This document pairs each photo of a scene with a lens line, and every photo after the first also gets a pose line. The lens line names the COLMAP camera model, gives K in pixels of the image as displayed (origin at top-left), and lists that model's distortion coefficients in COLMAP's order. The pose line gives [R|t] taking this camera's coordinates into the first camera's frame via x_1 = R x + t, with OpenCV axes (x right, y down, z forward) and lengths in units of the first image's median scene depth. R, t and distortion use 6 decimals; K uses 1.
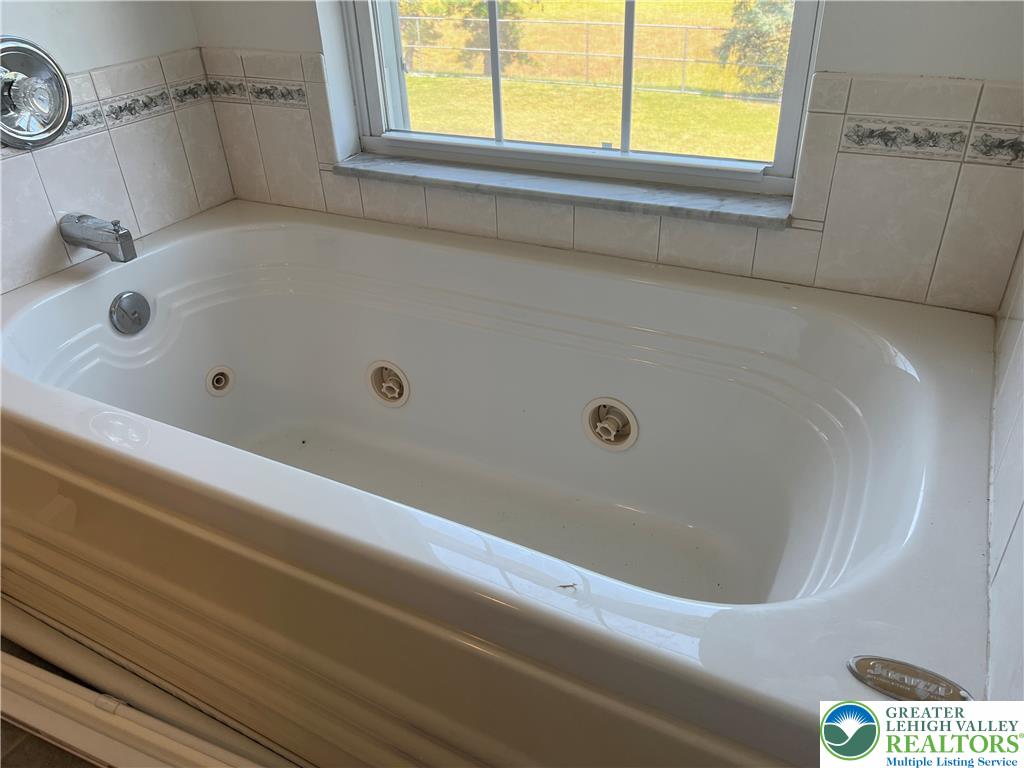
lens RADIAL K [[769.3, 0, 512.0], [0, 769.3, 384.0], [0, 0, 1]] dist [0.042544, -0.051836]
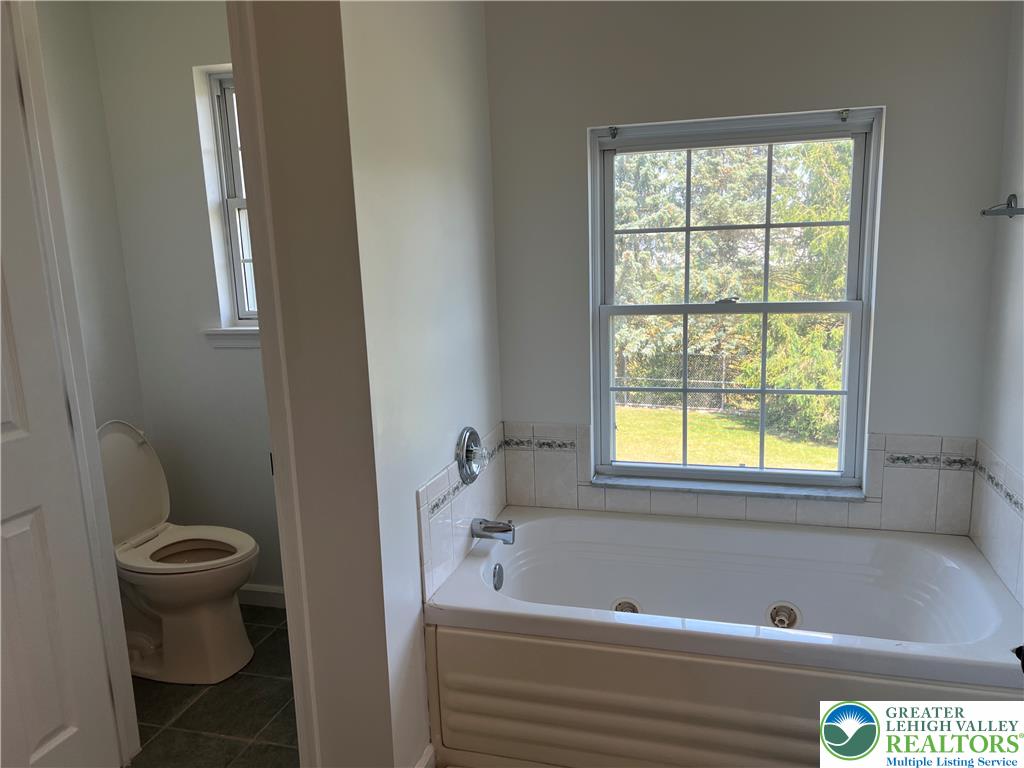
lens RADIAL K [[767.6, 0, 515.7], [0, 767.6, 384.4], [0, 0, 1]] dist [0.062841, -0.065024]
pose [[0.973220, -0.025644, 0.228442, -0.827536], [0.107429, 0.929301, -0.353354, 0.113512], [-0.203230, 0.368432, 0.907169, -0.659773]]
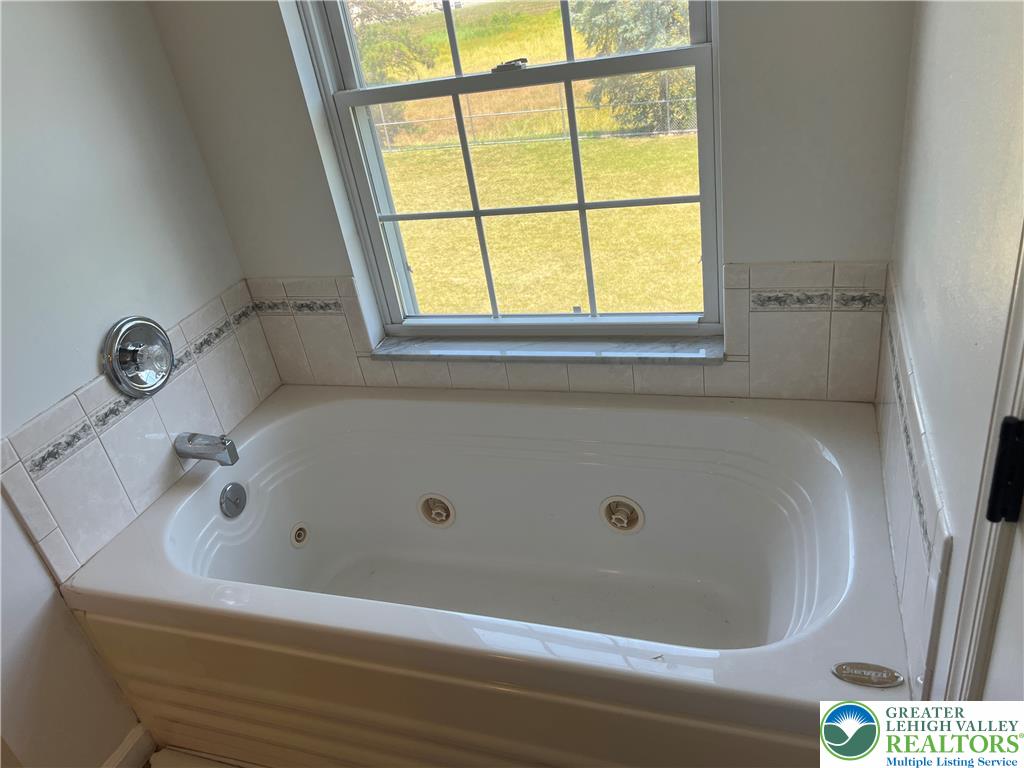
lens RADIAL K [[767.6, 0, 515.7], [0, 767.6, 384.4], [0, 0, 1]] dist [0.062841, -0.065024]
pose [[0.978927, -0.178851, 0.098565, -0.135291], [0.183905, 0.981925, -0.044746, -0.136780], [-0.088780, 0.061929, 0.994124, -0.302871]]
